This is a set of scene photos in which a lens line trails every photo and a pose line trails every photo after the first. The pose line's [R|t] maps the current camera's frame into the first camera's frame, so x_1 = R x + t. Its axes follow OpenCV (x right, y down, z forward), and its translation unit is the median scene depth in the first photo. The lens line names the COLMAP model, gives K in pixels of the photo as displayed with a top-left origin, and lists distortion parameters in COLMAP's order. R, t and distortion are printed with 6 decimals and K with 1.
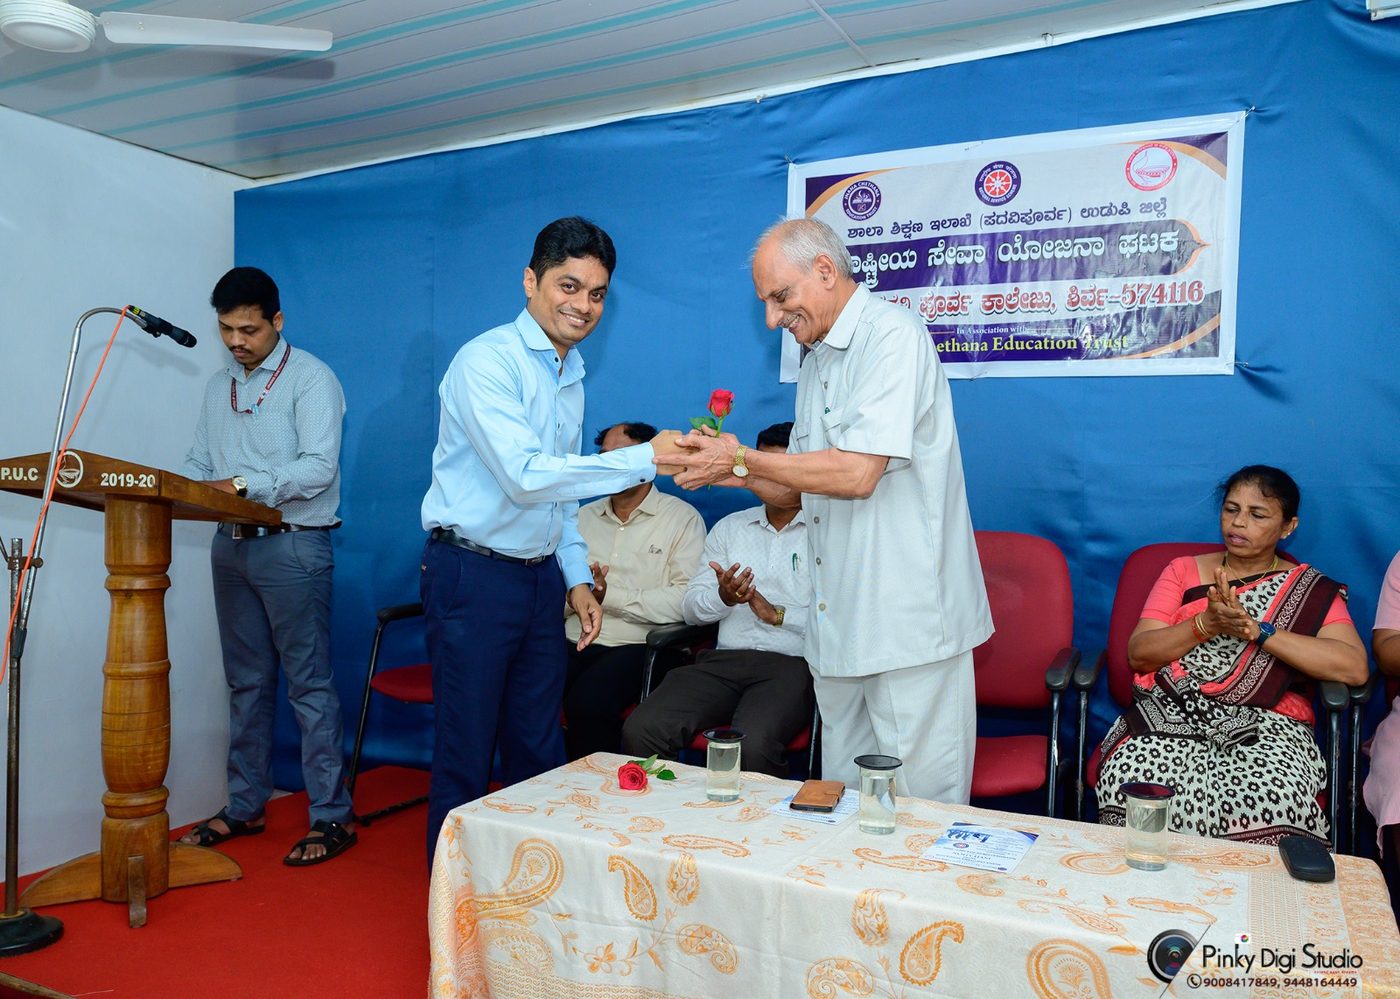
lens RADIAL K [[1183.9, 0, 673.9], [0, 1183.9, 491.2], [0, 0, 1]] dist [0.001238, 0.002041]
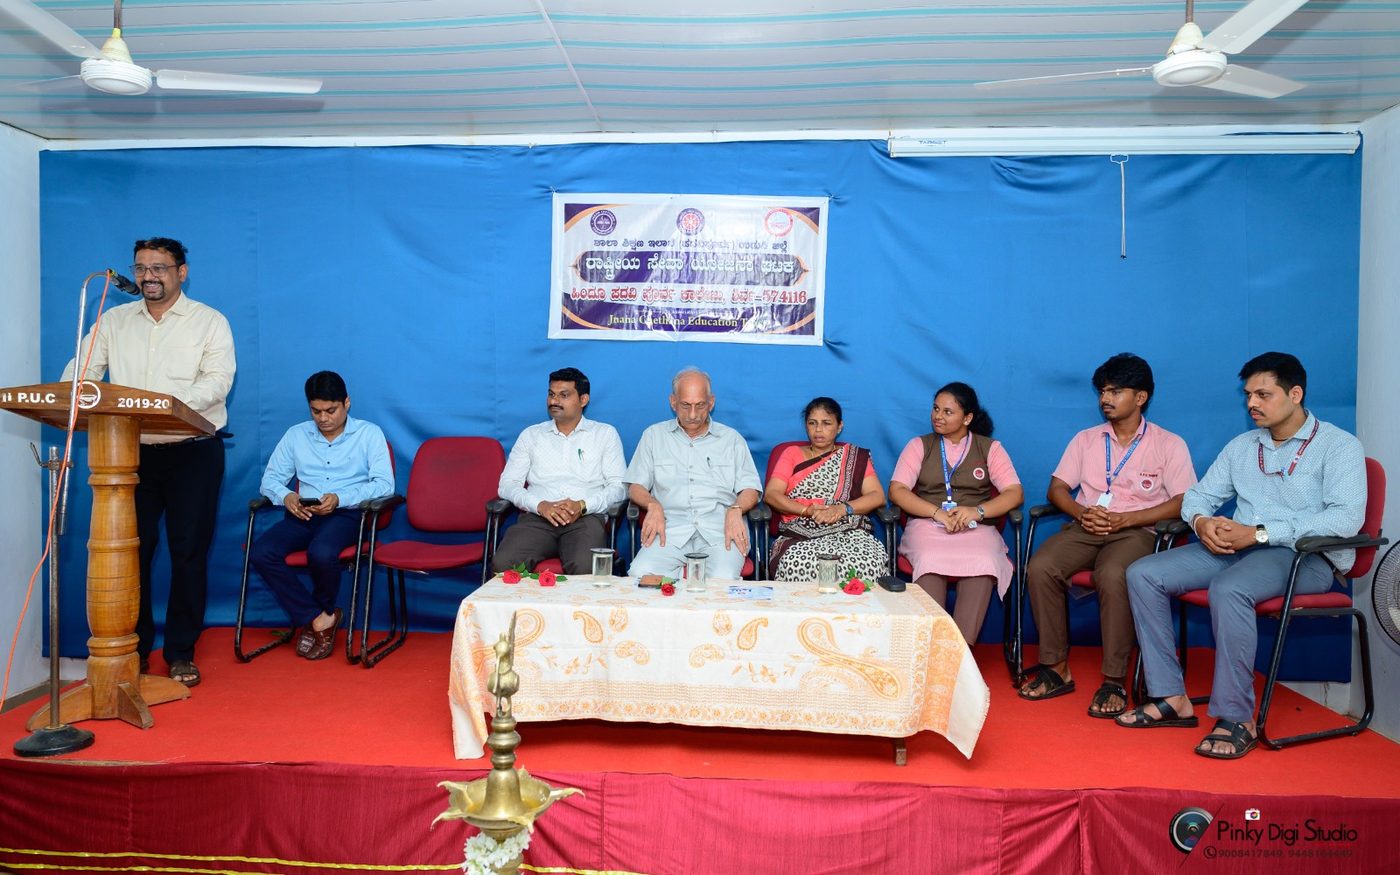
lens RADIAL K [[1078.2, 0, 685.8], [0, 1078.2, 436.8], [0, 0, 1]] dist [-0.000523, 0.013491]
pose [[0.905880, -0.010474, 0.423405, -0.384517], [-0.002160, 0.999567, 0.029350, -0.007788], [-0.423529, -0.027502, 0.905465, -0.369475]]
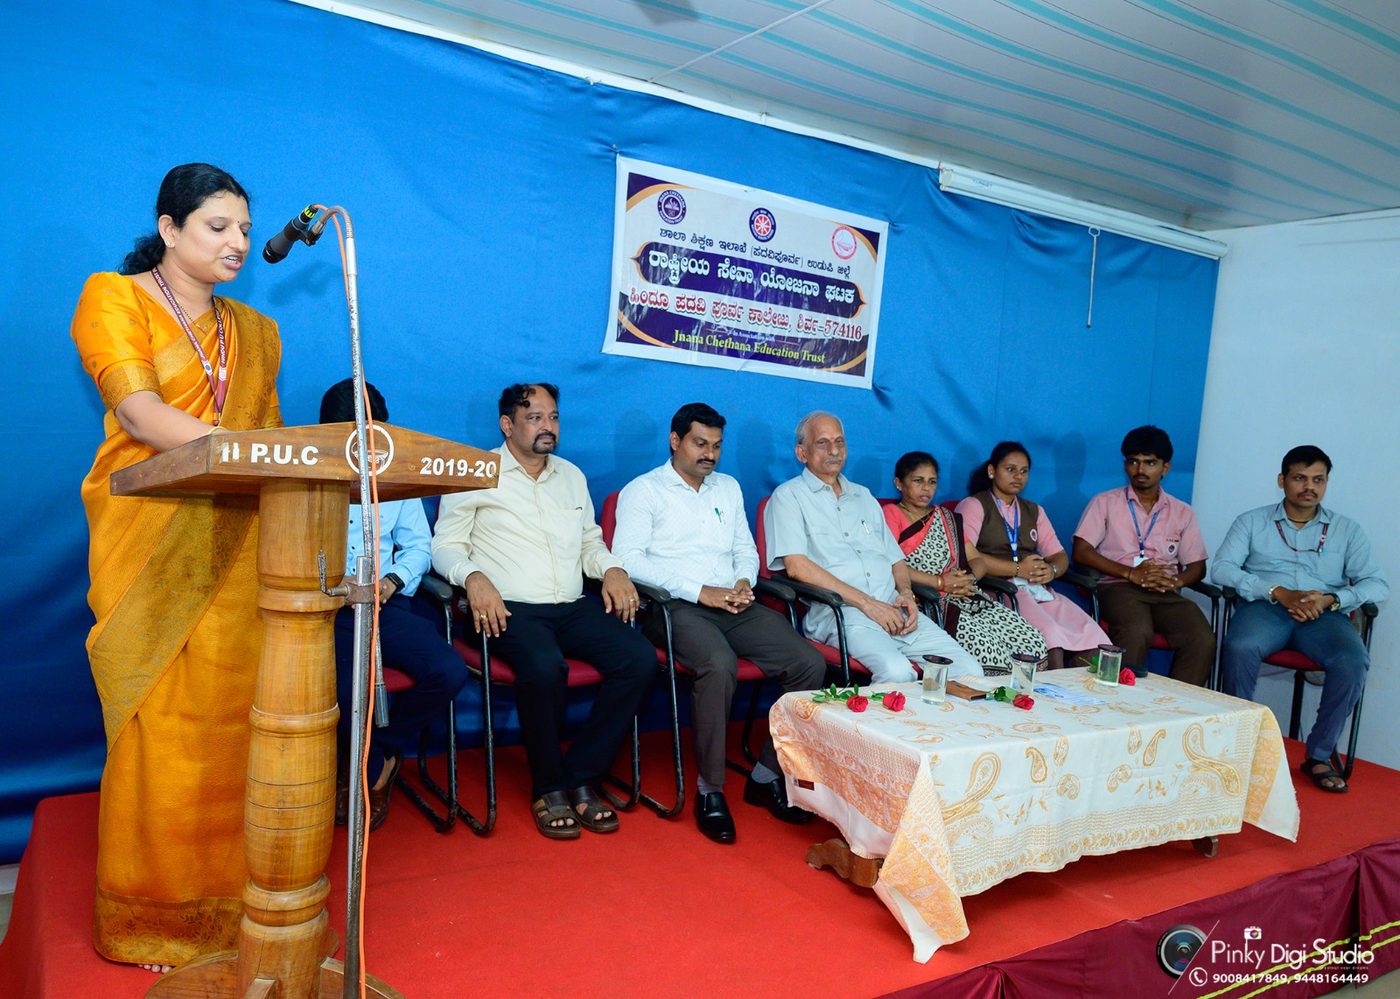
lens RADIAL K [[1084.8, 0, 680.2], [0, 1084.8, 529.3], [0, 0, 1]] dist [0.001726, 0.004709]
pose [[0.468767, -0.064341, 0.880976, -0.918122], [-0.076093, 0.990695, 0.112843, -0.053858], [-0.880038, -0.119933, 0.459509, 0.505091]]
